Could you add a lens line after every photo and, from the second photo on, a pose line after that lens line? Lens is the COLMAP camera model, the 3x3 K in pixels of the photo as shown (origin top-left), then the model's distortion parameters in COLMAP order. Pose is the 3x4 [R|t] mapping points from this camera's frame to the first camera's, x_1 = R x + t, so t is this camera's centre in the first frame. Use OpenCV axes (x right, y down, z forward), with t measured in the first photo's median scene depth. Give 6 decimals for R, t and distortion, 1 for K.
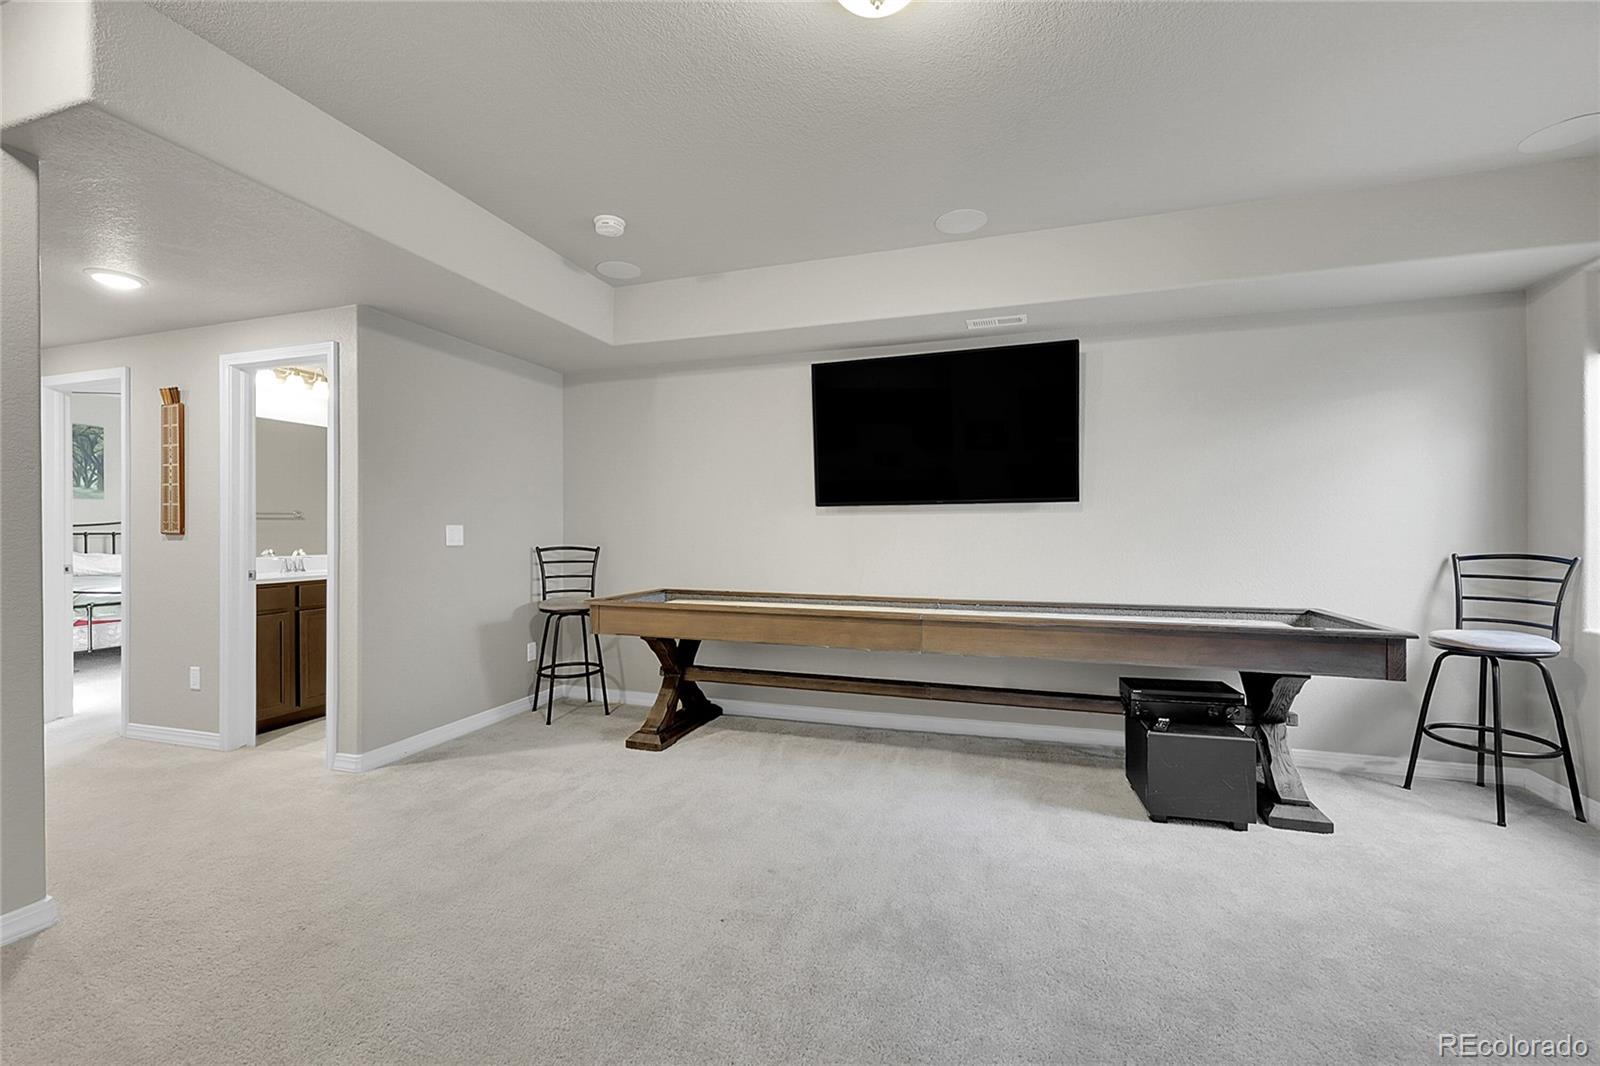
lens RADIAL K [[682.9, 0, 800.0], [0, 682.9, 533.0], [0, 0, 1]] dist [0.001233, 0.000095]
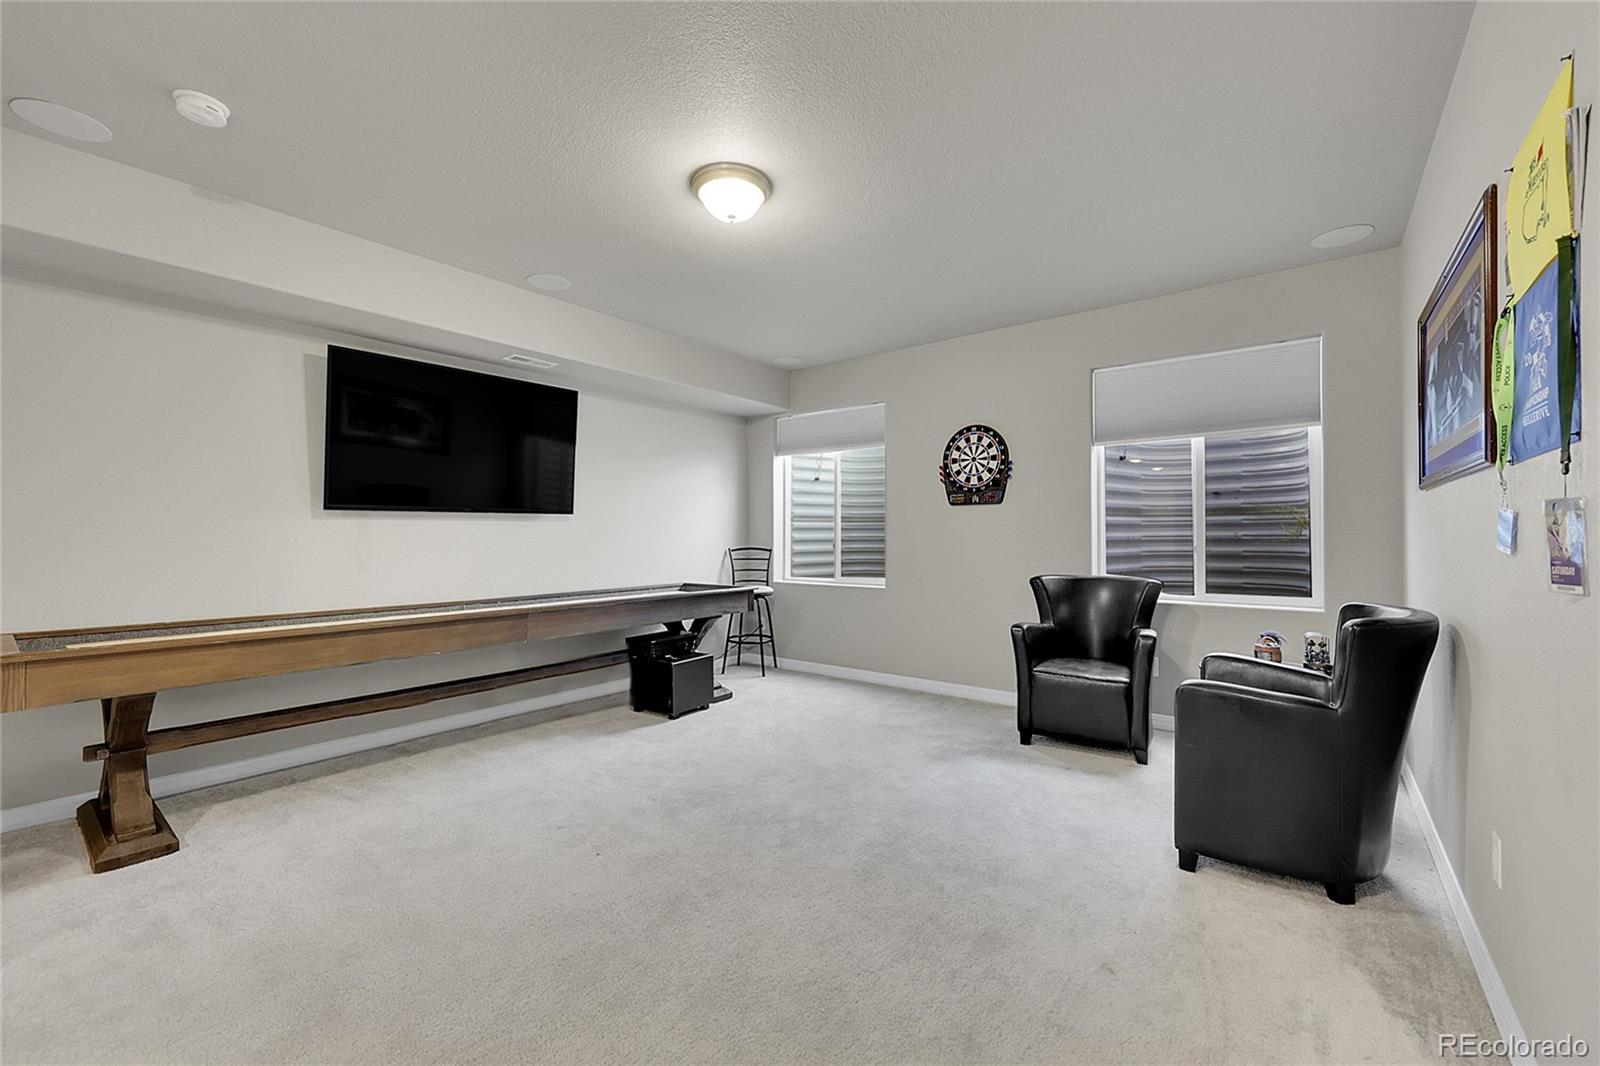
lens RADIAL K [[638.7, 0, 800.0], [0, 638.7, 533.0], [0, 0, 1]] dist [-0.002606, 0.000073]
pose [[0.337217, 0.004130, 0.941418, -0.676407], [0.003466, 0.999978, -0.005628, -0.001090], [-0.941421, 0.005160, 0.337195, 0.199854]]
